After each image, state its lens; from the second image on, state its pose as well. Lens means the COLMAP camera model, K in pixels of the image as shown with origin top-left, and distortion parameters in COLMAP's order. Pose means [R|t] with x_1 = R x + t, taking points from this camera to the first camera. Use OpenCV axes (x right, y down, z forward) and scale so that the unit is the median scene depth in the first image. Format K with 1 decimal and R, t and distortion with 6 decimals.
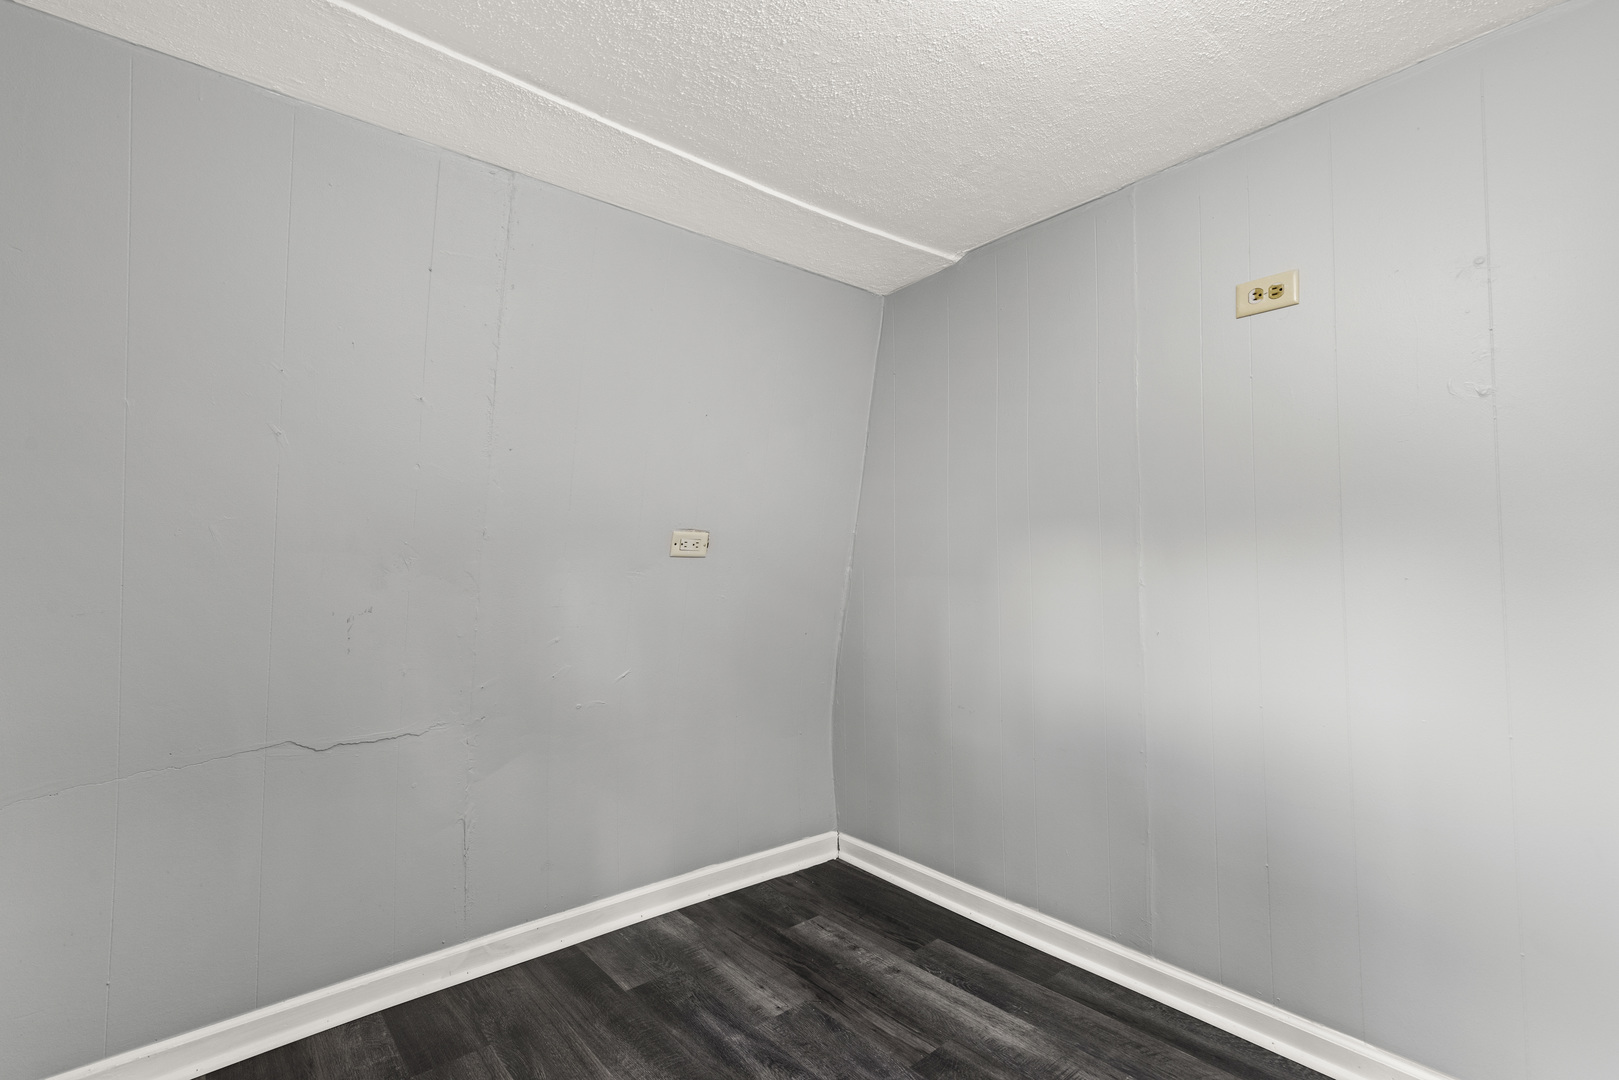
lens RADIAL K [[731.3, 0, 801.4], [0, 731.3, 540.0], [0, 0, 1]] dist [0.001991, 0.000018]
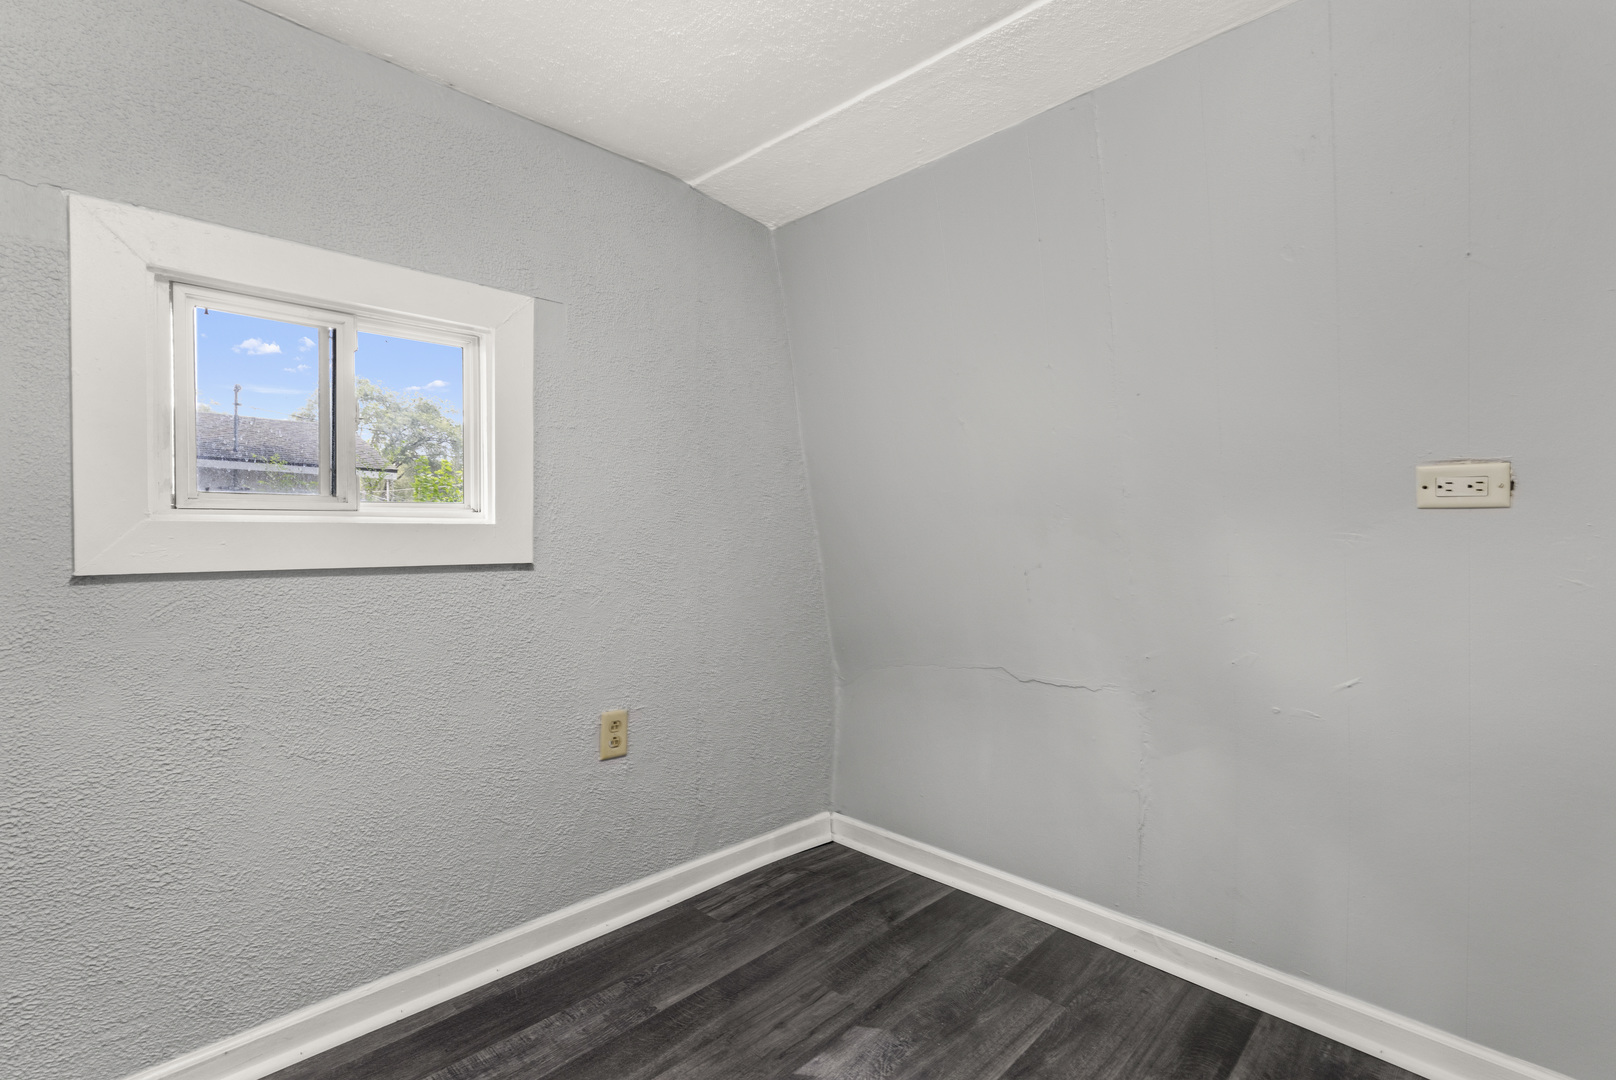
lens RADIAL K [[730.0, 0, 800.8], [0, 730.0, 541.5], [0, 0, 1]] dist [0.001991, 0.000018]
pose [[0.085538, 0.012102, -0.996261, 0.469924], [0.033808, 0.999315, 0.015042, 0.028978], [0.995761, -0.034968, 0.085070, 0.523557]]
